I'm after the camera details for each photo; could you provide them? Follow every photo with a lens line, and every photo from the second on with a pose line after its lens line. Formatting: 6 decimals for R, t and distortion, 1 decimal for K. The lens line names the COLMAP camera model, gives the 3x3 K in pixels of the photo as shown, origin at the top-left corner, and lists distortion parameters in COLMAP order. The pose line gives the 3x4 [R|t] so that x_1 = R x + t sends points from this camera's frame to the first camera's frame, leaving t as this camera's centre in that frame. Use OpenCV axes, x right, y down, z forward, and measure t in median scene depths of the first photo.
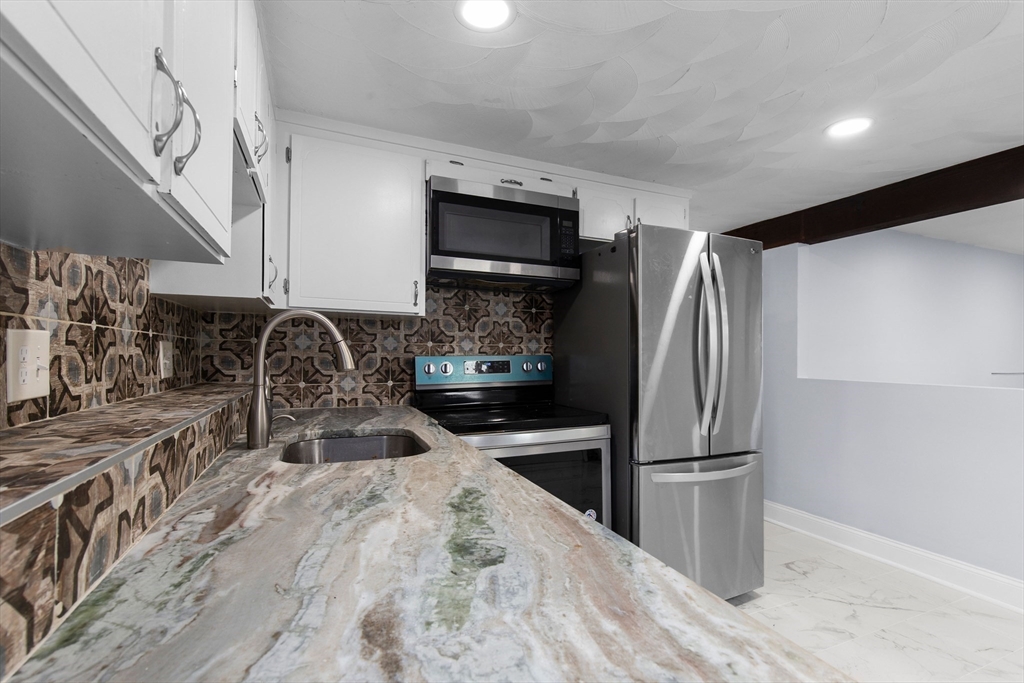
lens RADIAL K [[462.7, 0, 514.1], [0, 462.7, 354.8], [0, 0, 1]] dist [0.004982, 0.000285]
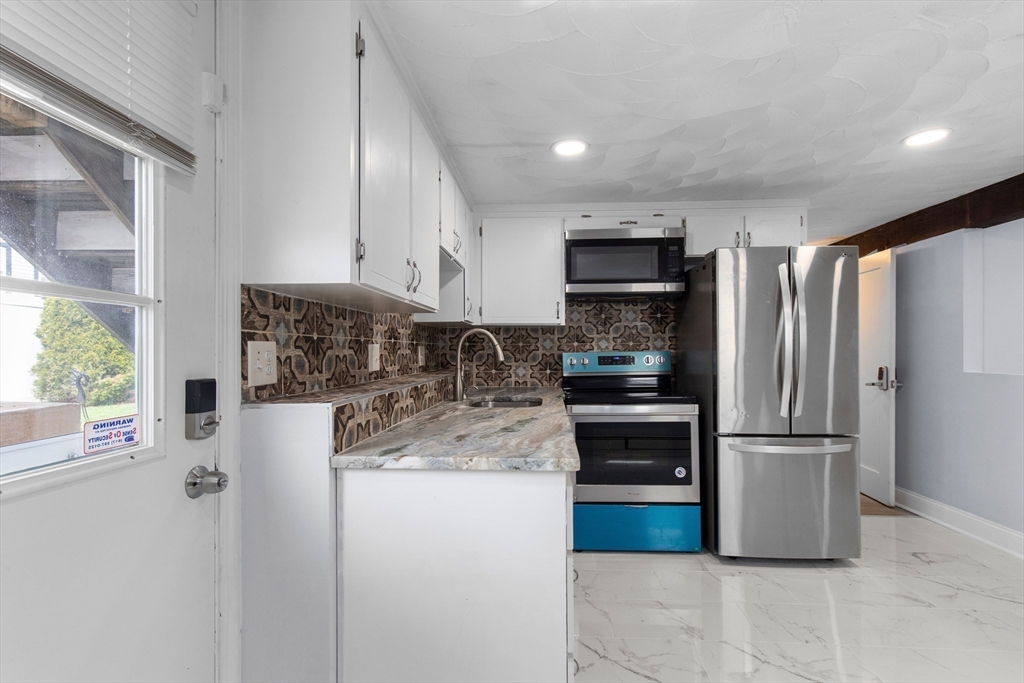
lens RADIAL K [[462.7, 0, 514.1], [0, 462.7, 354.8], [0, 0, 1]] dist [0.004982, 0.000285]
pose [[0.889434, -0.007063, -0.457008, 0.329220], [0.011002, 0.999922, 0.005958, -0.000820], [0.456931, -0.010328, 0.889442, -0.371949]]
